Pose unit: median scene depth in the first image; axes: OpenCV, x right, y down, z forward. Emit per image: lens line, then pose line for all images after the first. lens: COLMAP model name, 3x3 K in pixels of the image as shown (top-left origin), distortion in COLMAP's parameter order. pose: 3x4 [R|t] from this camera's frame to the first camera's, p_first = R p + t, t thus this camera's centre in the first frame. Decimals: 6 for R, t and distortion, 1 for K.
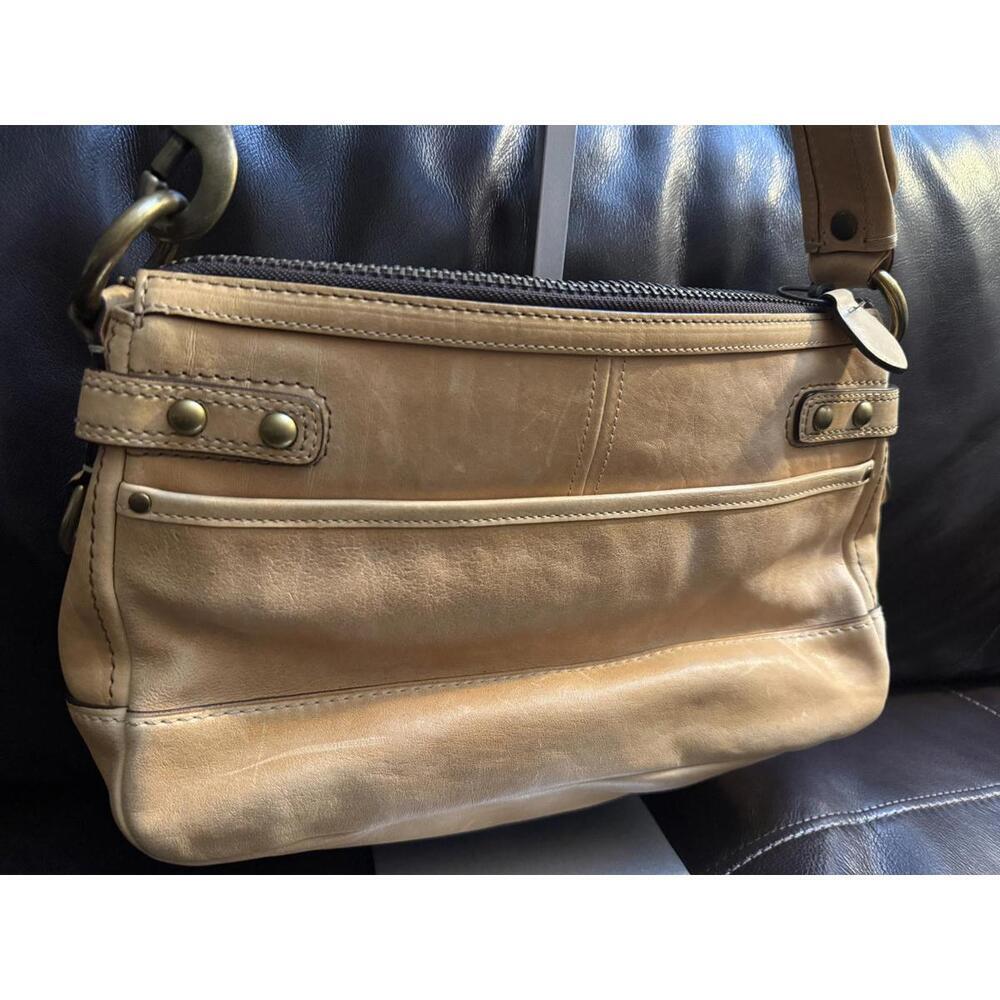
lens RADIAL K [[861.2, 0, 610.3], [0, 861.2, 499.6], [0, 0, 1]] dist [0.069568, -0.147175]
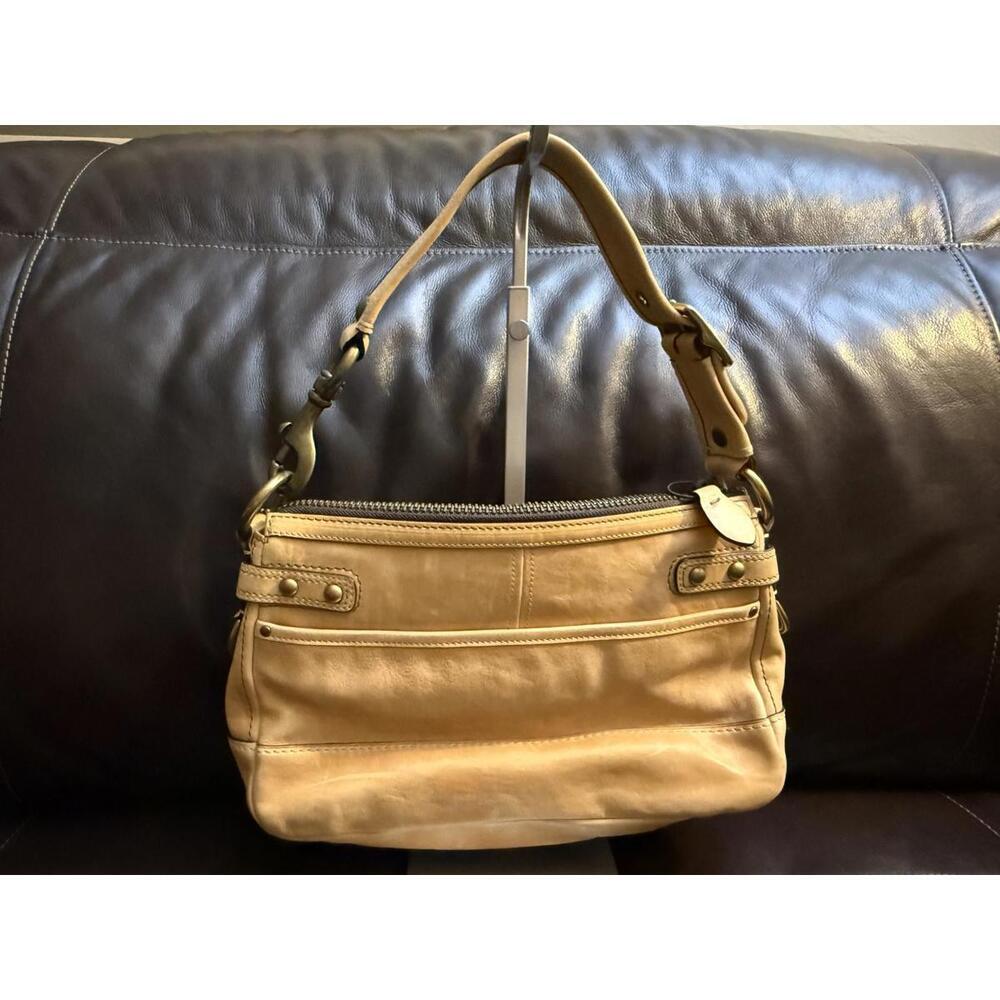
lens RADIAL K [[872.0, 0, 500.0], [0, 872.0, 500.0], [0, 0, 1]] dist [0.000936, 0.003605]
pose [[0.955856, -0.007955, -0.293729, 0.424002], [-0.018153, 0.996125, -0.086052, -0.106001], [0.293275, 0.087585, 0.952008, -0.572672]]
